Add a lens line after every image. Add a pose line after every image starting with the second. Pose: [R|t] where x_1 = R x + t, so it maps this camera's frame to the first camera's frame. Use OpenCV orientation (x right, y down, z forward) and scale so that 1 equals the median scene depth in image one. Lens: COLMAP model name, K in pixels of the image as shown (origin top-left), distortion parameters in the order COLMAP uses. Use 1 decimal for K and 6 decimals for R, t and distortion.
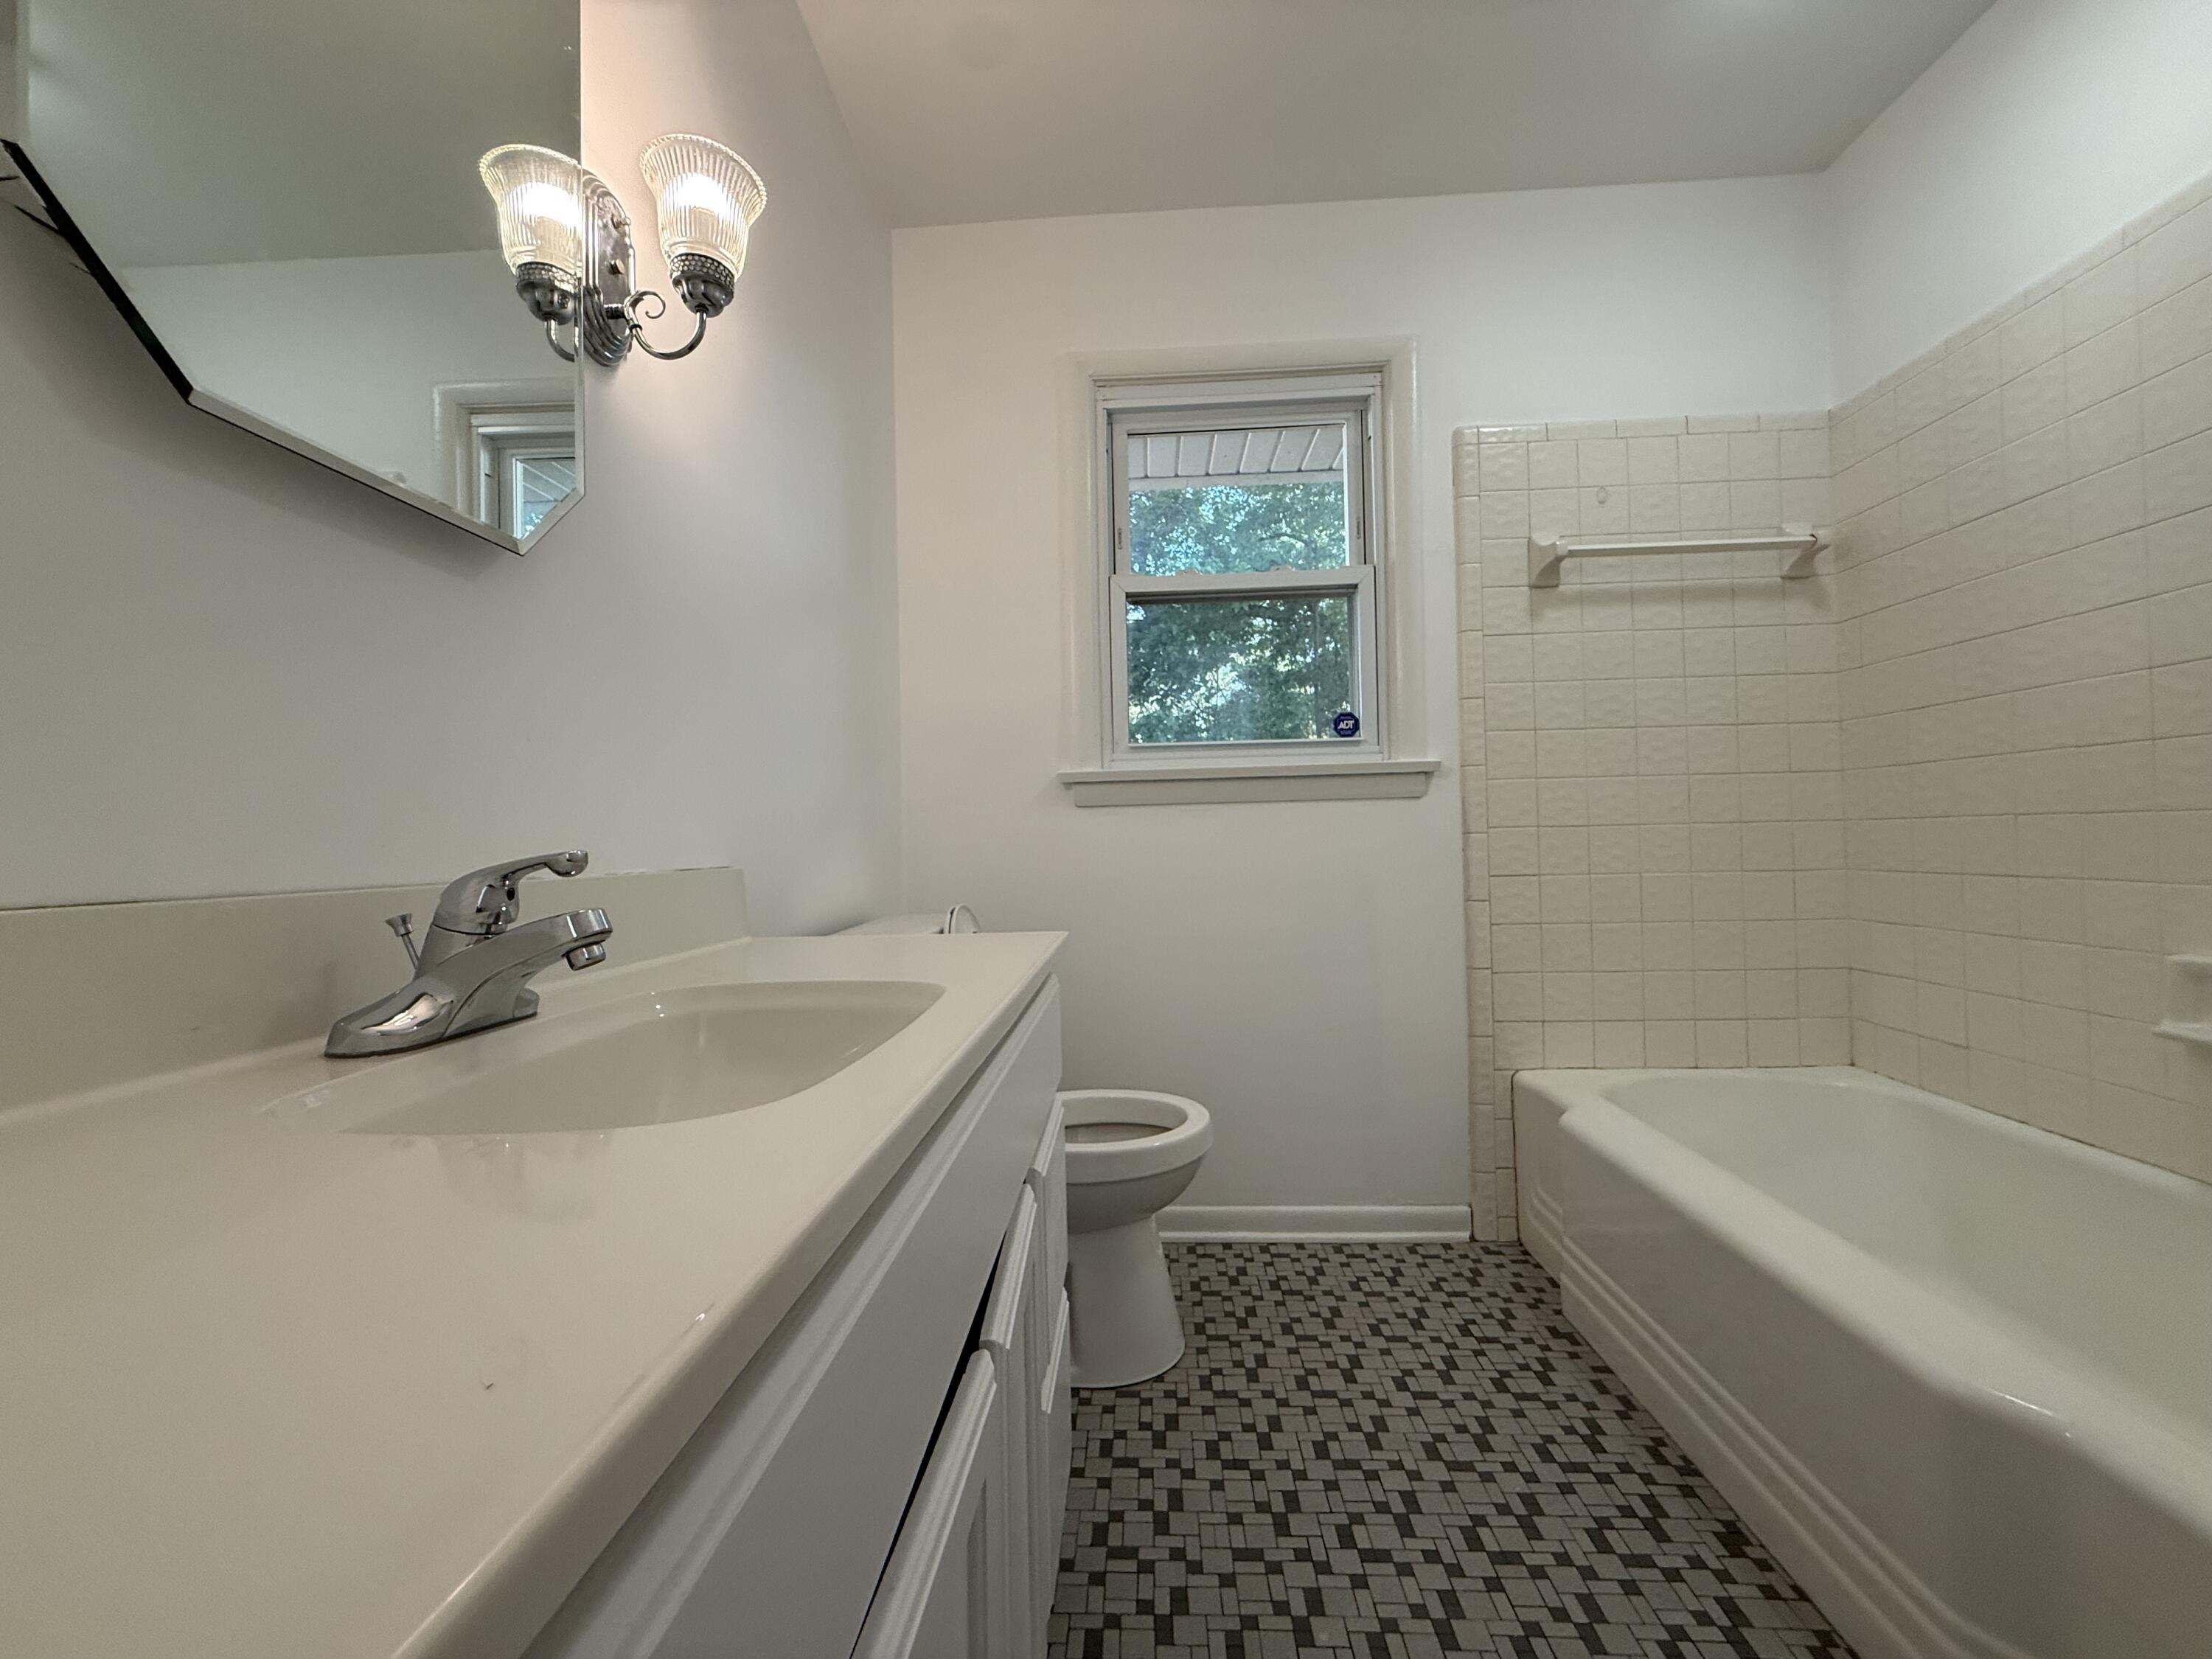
lens RADIAL K [[883.2, 0, 1100.2], [0, 883.2, 836.6], [0, 0, 1]] dist [-0.002255, 0.000809]
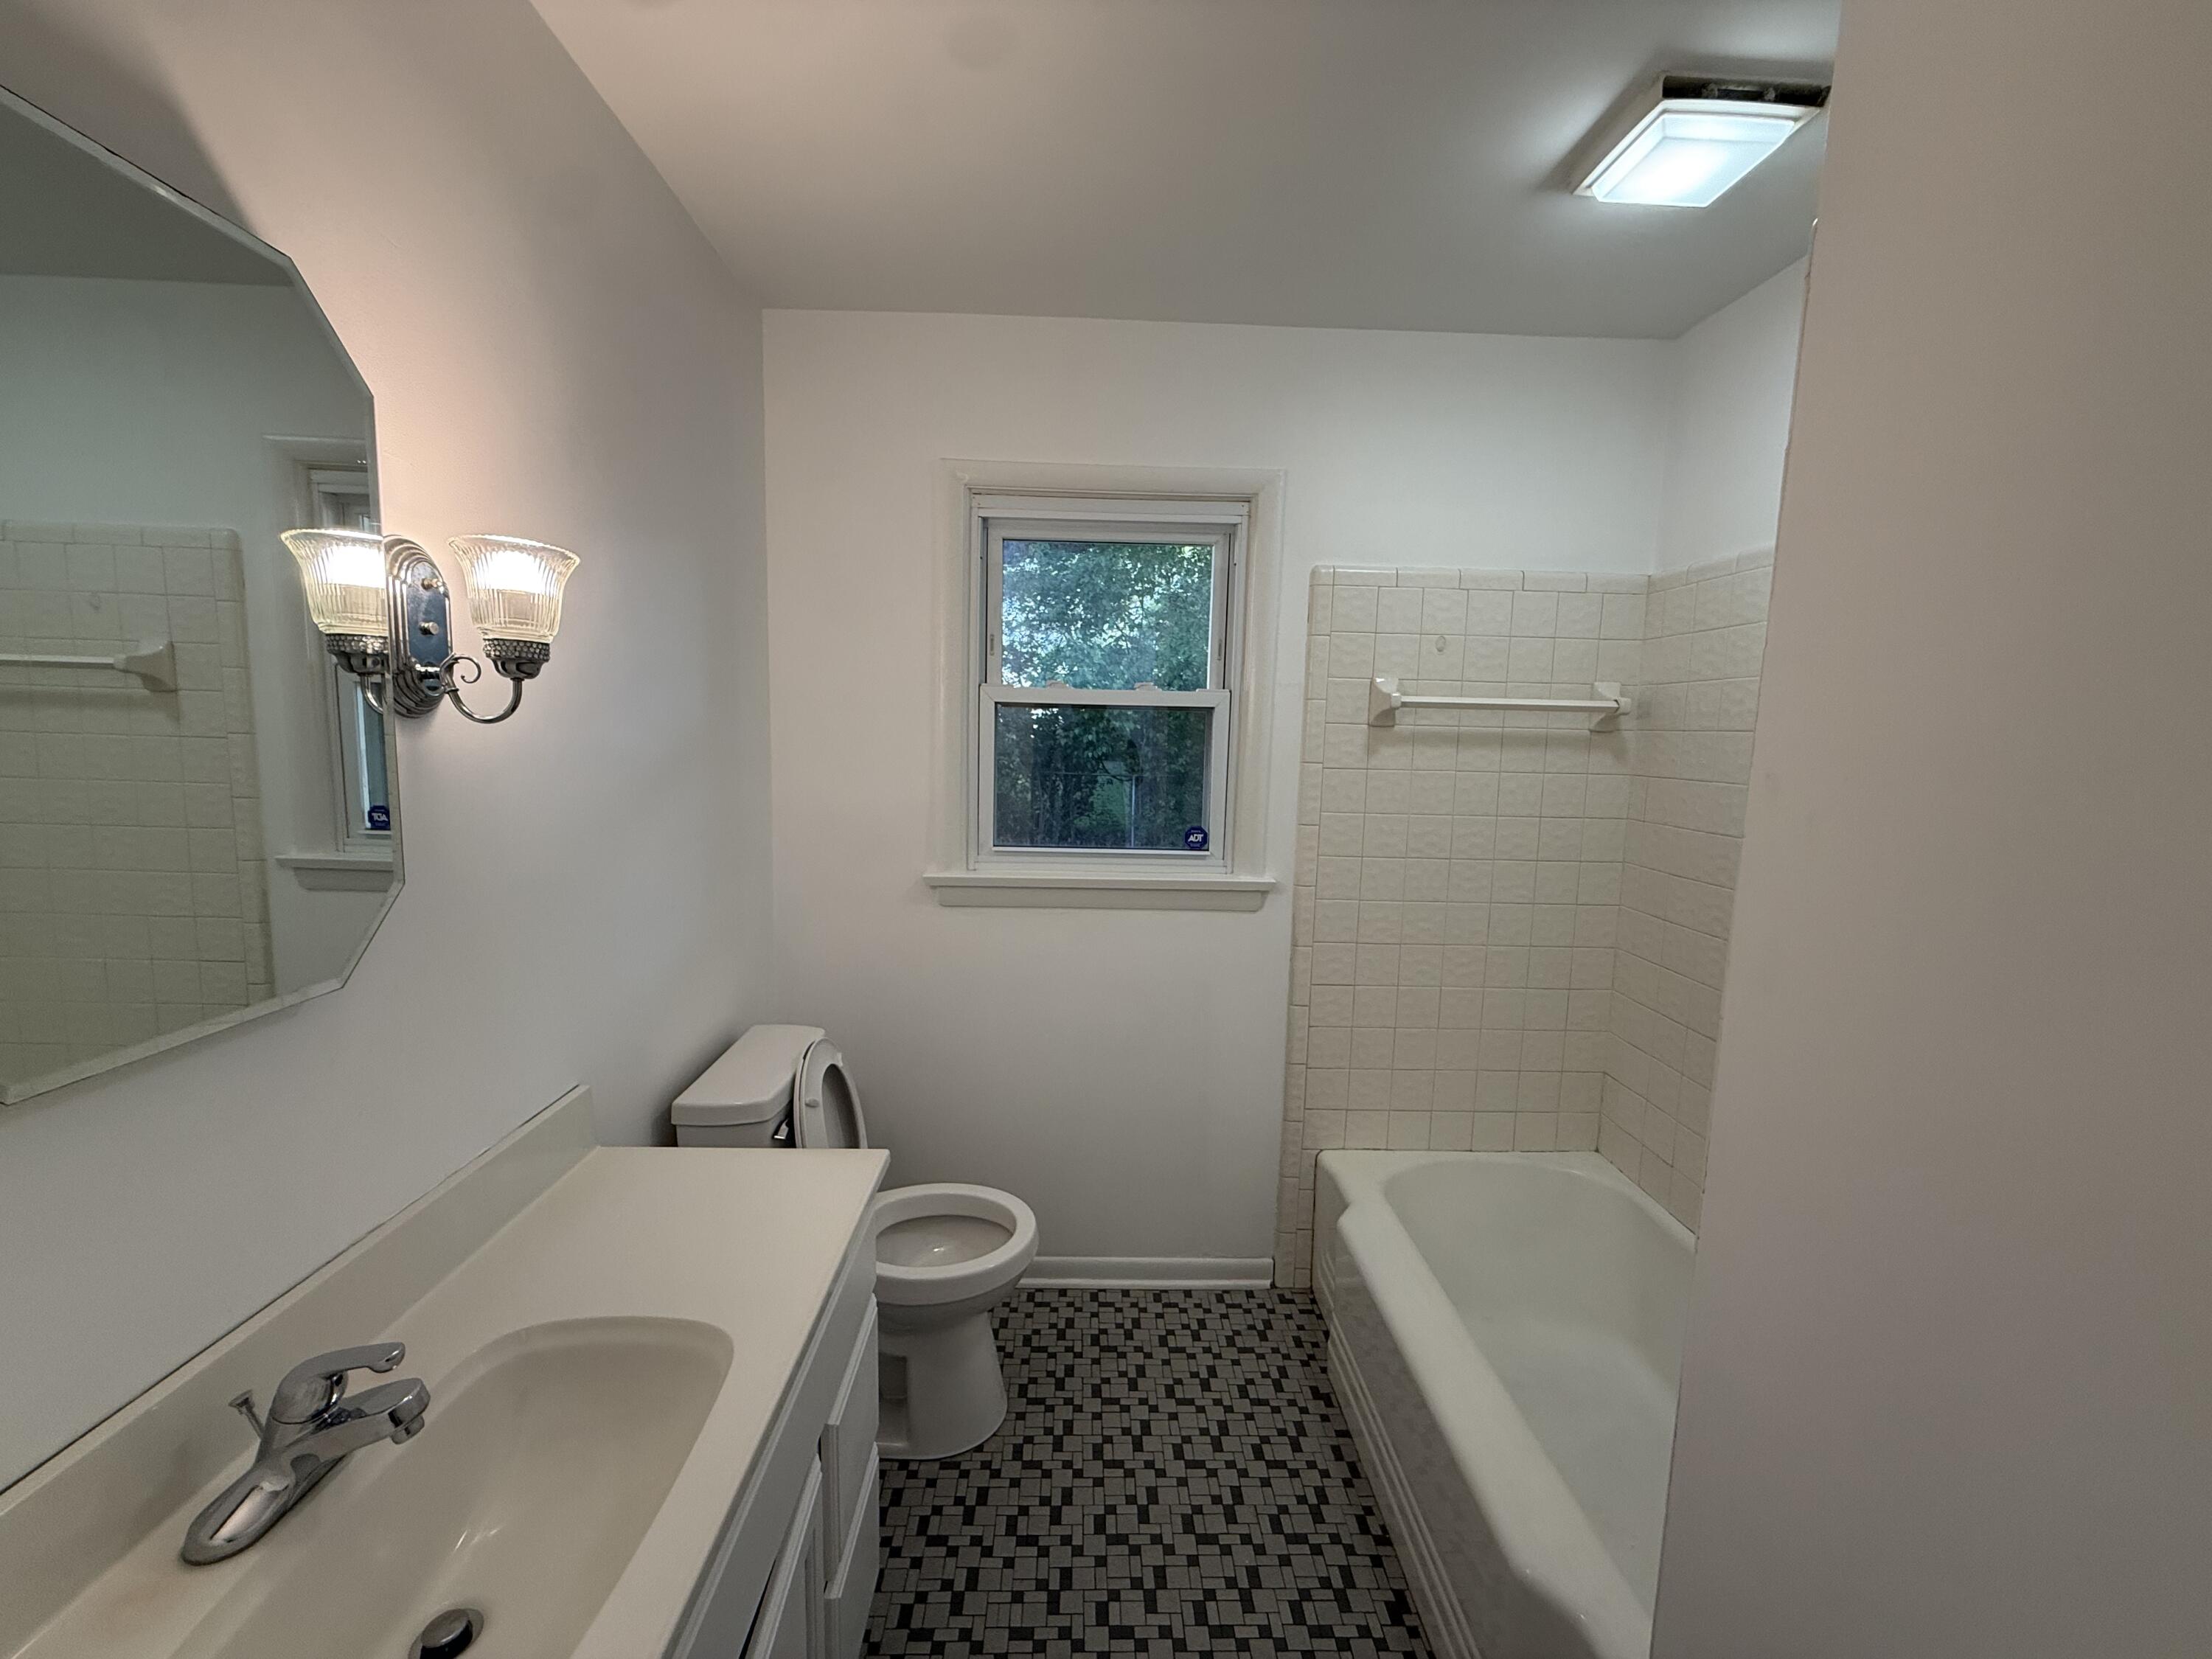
lens RADIAL K [[883.2, 0, 1103.2], [0, 883.2, 824.5], [0, 0, 1]] dist [-0.002255, 0.000809]
pose [[0.996135, 0.035670, 0.080263, 0.084884], [-0.045792, 0.990712, 0.128038, -0.297179], [-0.074950, -0.131218, 0.988516, -0.059819]]
